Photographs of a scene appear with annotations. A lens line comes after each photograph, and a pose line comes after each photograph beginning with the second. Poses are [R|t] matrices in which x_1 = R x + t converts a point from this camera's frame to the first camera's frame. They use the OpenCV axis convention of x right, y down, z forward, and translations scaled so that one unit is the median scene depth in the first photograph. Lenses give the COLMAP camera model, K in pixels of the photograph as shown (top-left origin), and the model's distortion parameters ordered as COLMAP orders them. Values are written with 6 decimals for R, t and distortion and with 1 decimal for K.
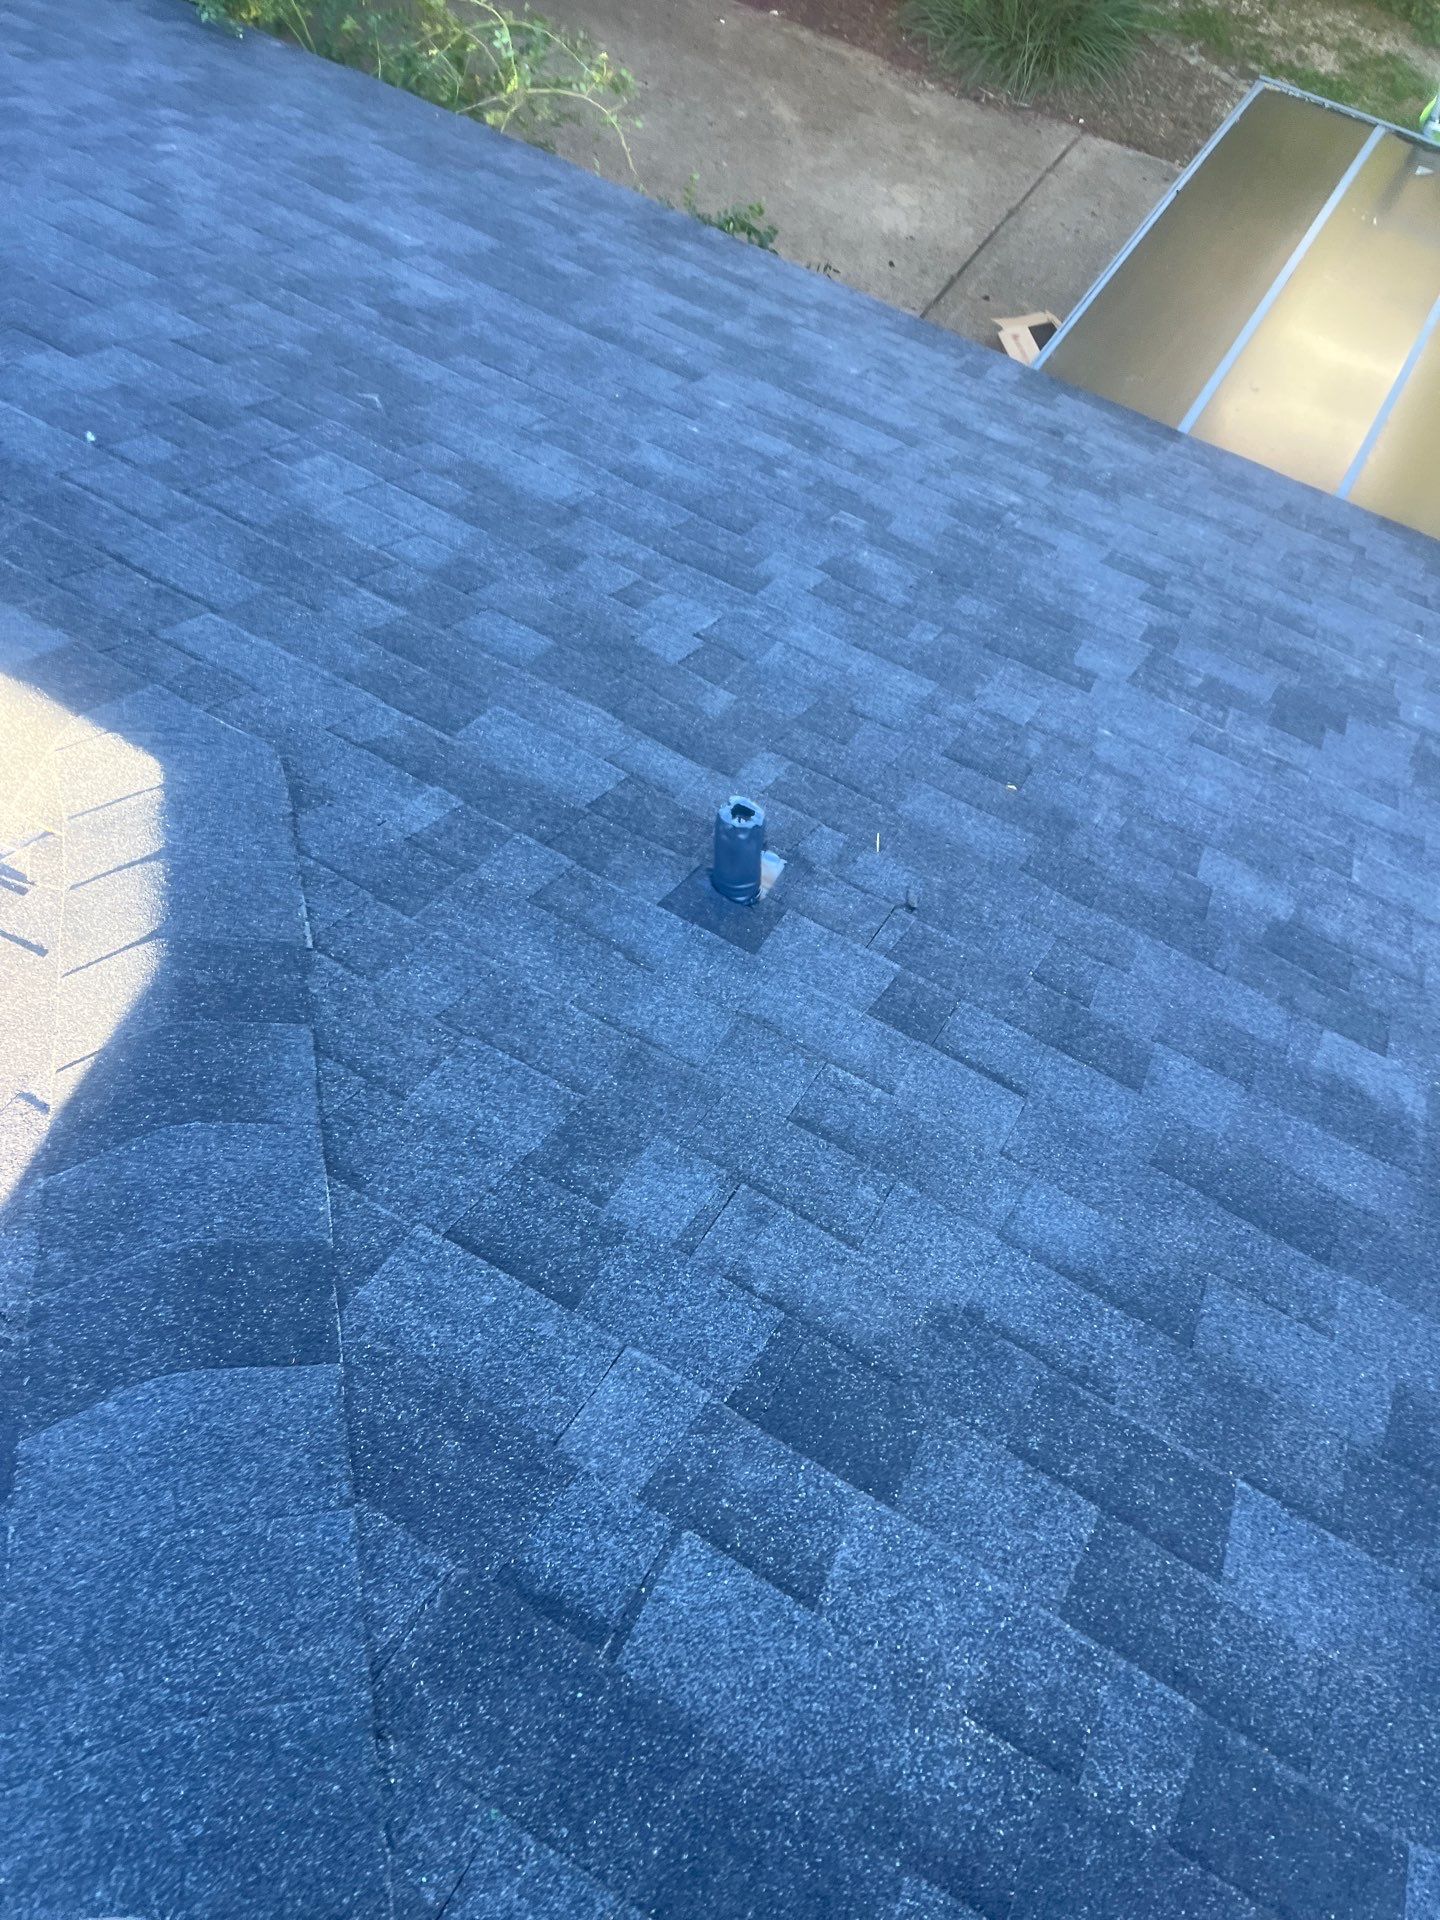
lens RADIAL K [[1373.7, 0, 720.0], [0, 1373.7, 960.0], [0, 0, 1]] dist [0.046098, -0.100353]
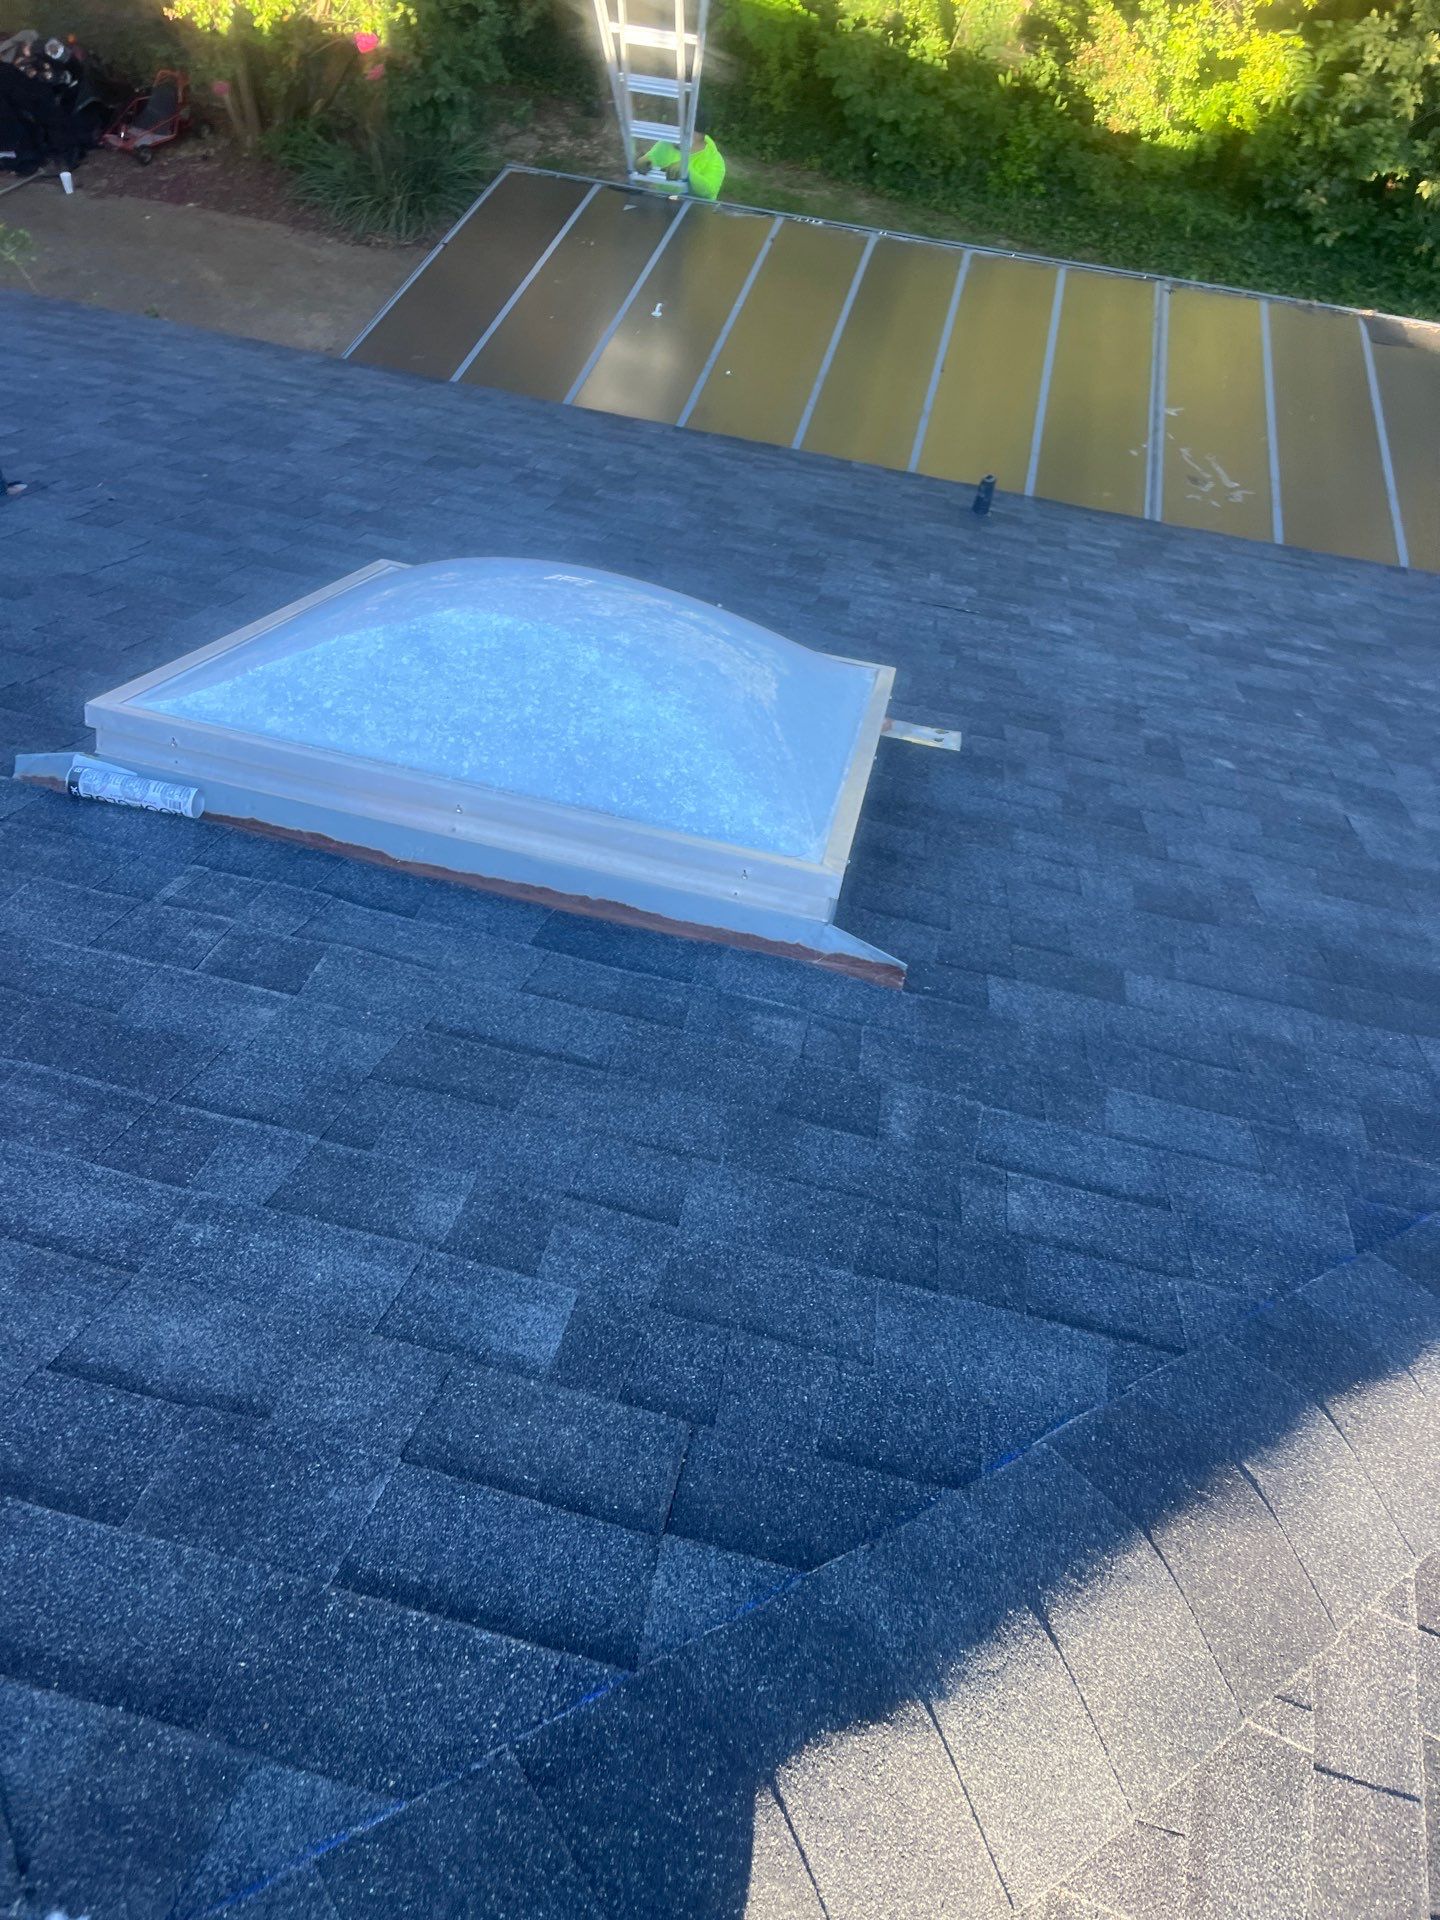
lens RADIAL K [[1373.7, 0, 720.0], [0, 1373.7, 960.0], [0, 0, 1]] dist [0.046098, -0.100353]
pose [[0.950506, -0.232248, 0.206396, 0.084235], [0.256420, 0.961486, -0.098961, 0.200718], [-0.175463, 0.146987, 0.973451, -0.171050]]
